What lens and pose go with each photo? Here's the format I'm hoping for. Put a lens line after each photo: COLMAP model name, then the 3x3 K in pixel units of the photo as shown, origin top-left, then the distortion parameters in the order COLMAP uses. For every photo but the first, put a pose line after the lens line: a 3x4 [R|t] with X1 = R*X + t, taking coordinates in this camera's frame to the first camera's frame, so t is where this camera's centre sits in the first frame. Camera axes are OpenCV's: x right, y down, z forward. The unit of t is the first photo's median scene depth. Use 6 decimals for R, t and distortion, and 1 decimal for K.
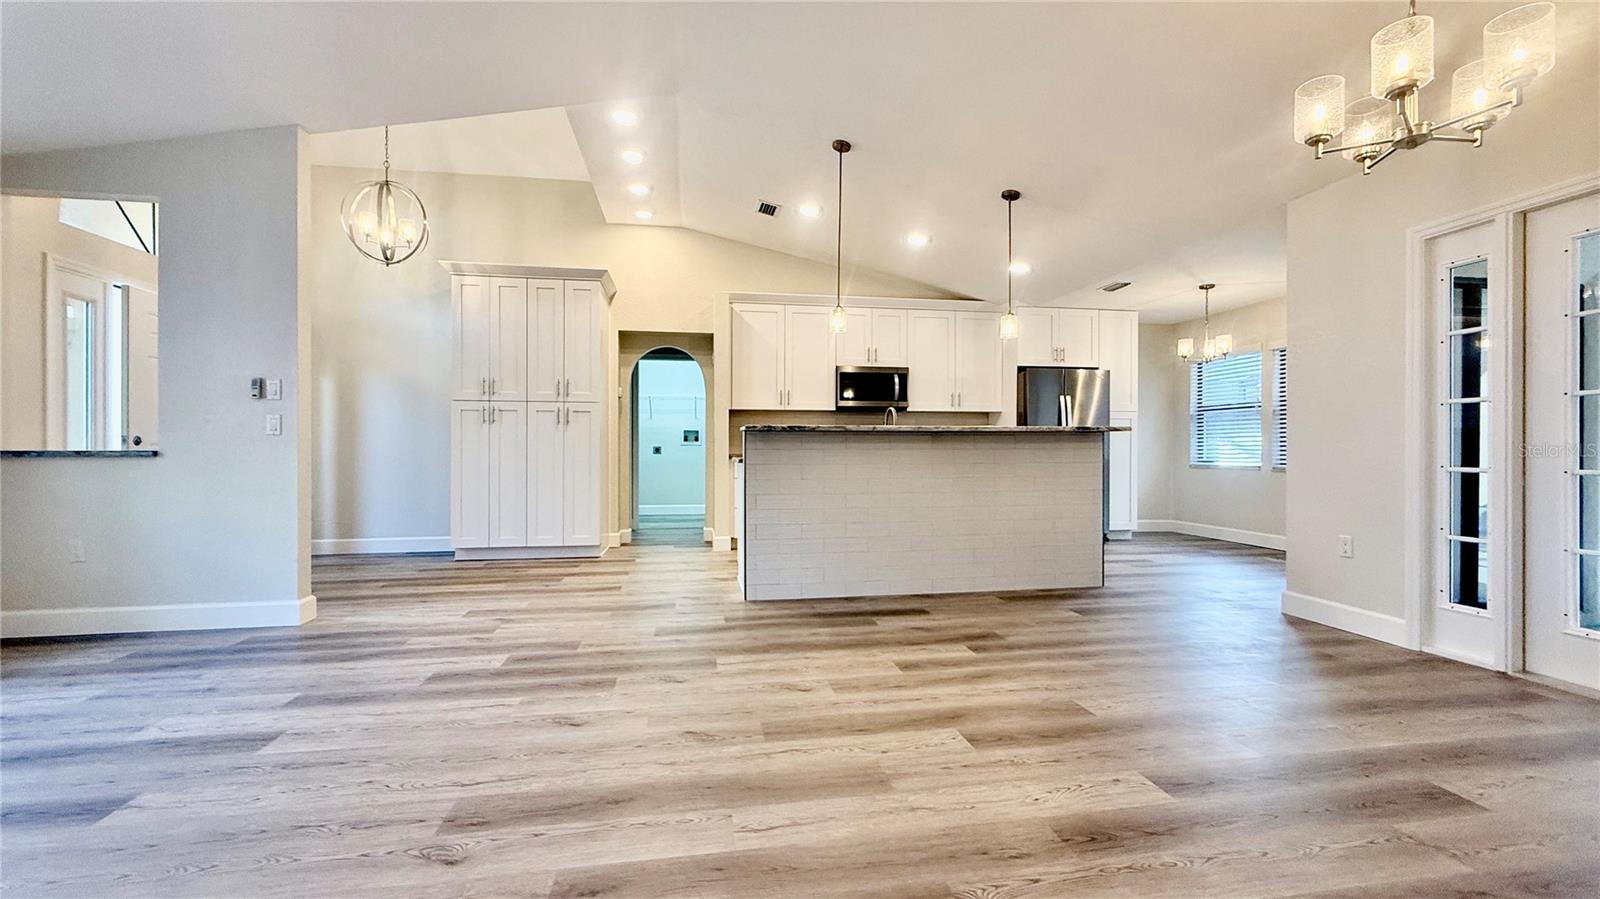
lens RADIAL K [[639.6, 0, 796.8], [0, 639.6, 449.4], [0, 0, 1]] dist [0.000094, 0.000197]
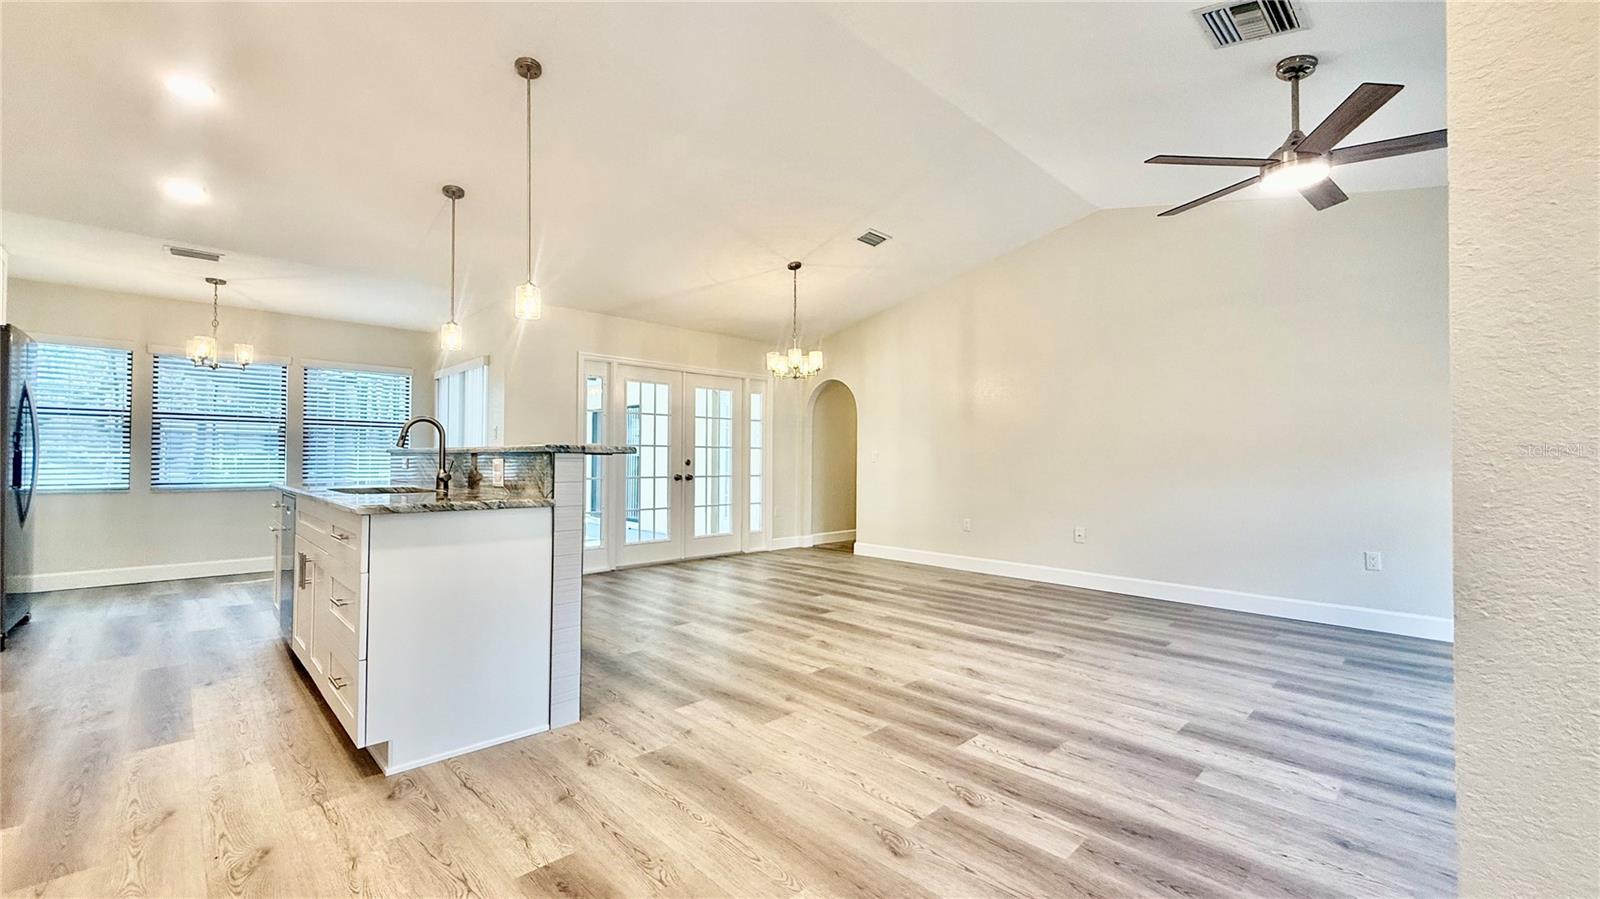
lens RADIAL K [[639.6, 0, 796.8], [0, 639.6, 449.4], [0, 0, 1]] dist [0.000094, 0.000197]
pose [[-0.572365, 0.010345, 0.819934, -0.895581], [-0.004010, 0.999873, -0.015414, -0.029435], [-0.819989, -0.012110, -0.572251, 1.468914]]
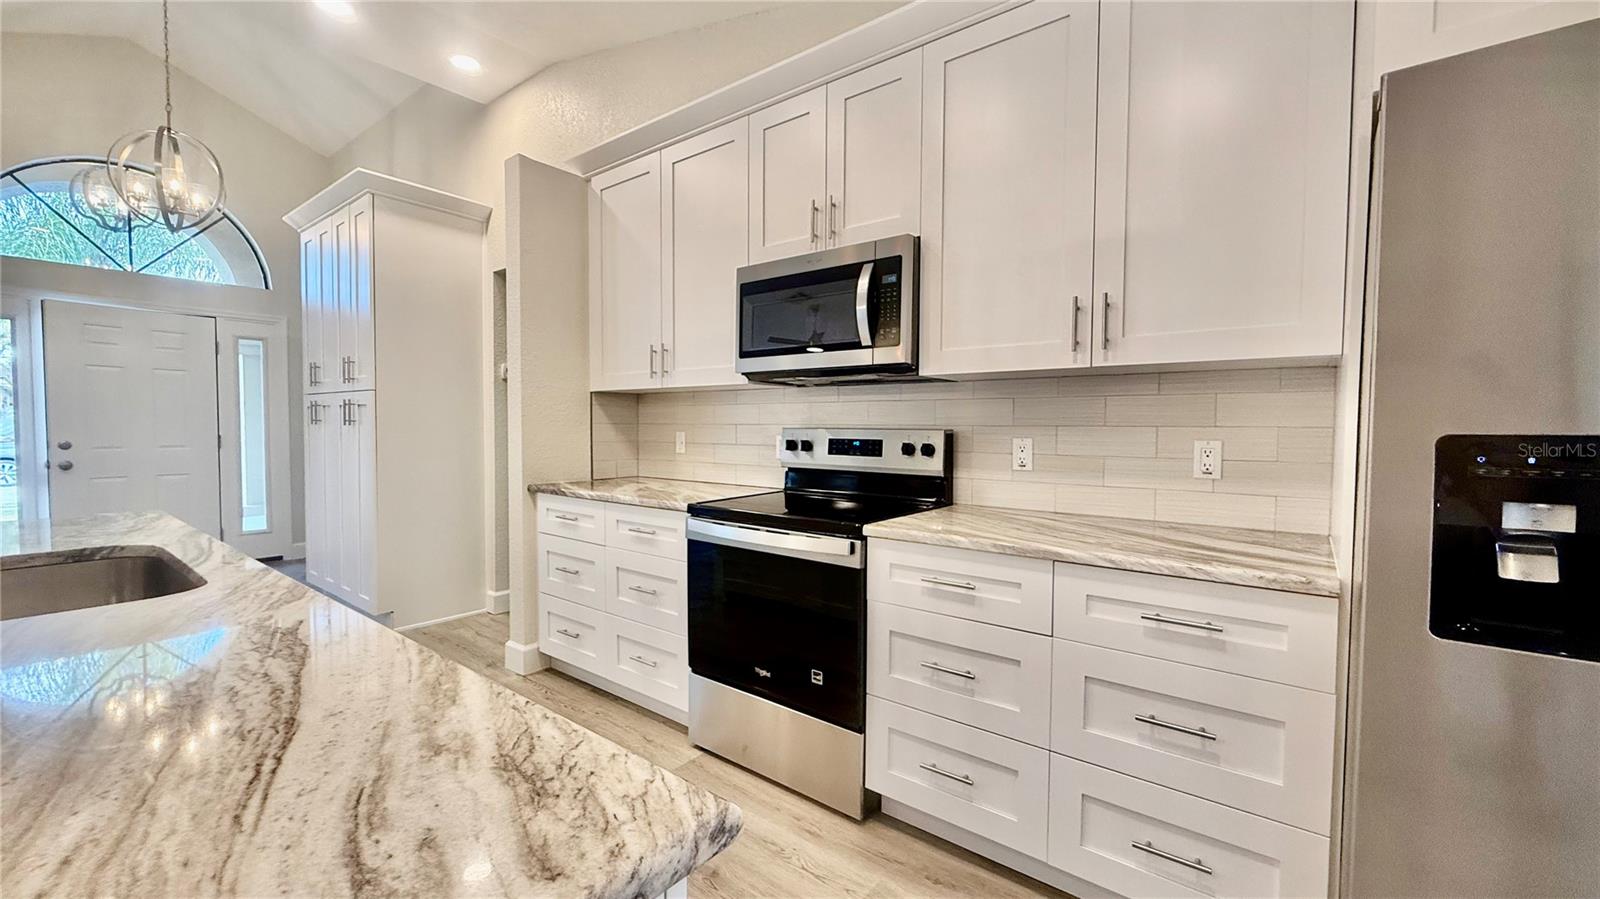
lens RADIAL K [[639.6, 0, 796.8], [0, 639.6, 449.4], [0, 0, 1]] dist [0.000094, 0.000197]
pose [[0.672649, 0.032039, -0.739268, 0.739498], [-0.010083, 0.999366, 0.034137, -0.068963], [0.739893, -0.015508, 0.672545, 1.503753]]
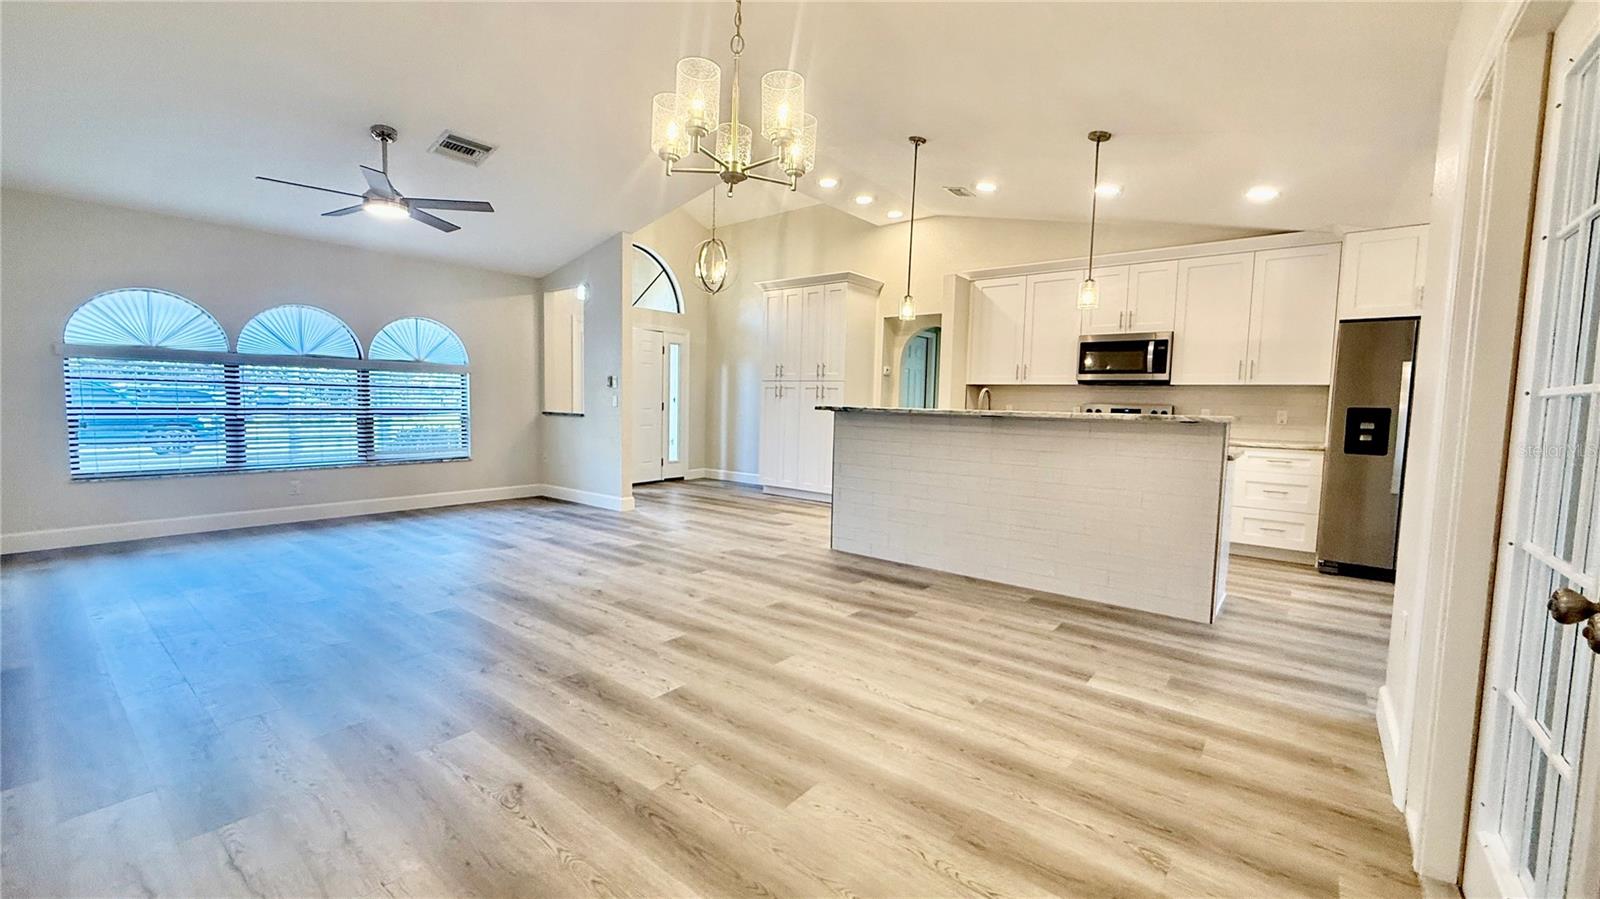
lens RADIAL K [[639.6, 0, 796.8], [0, 639.6, 449.4], [0, 0, 1]] dist [0.000094, 0.000197]
pose [[0.664664, 0.071715, -0.743693, 0.956164], [-0.024889, 0.996955, 0.073894, -0.052081], [0.746728, -0.030605, 0.664425, 0.174751]]
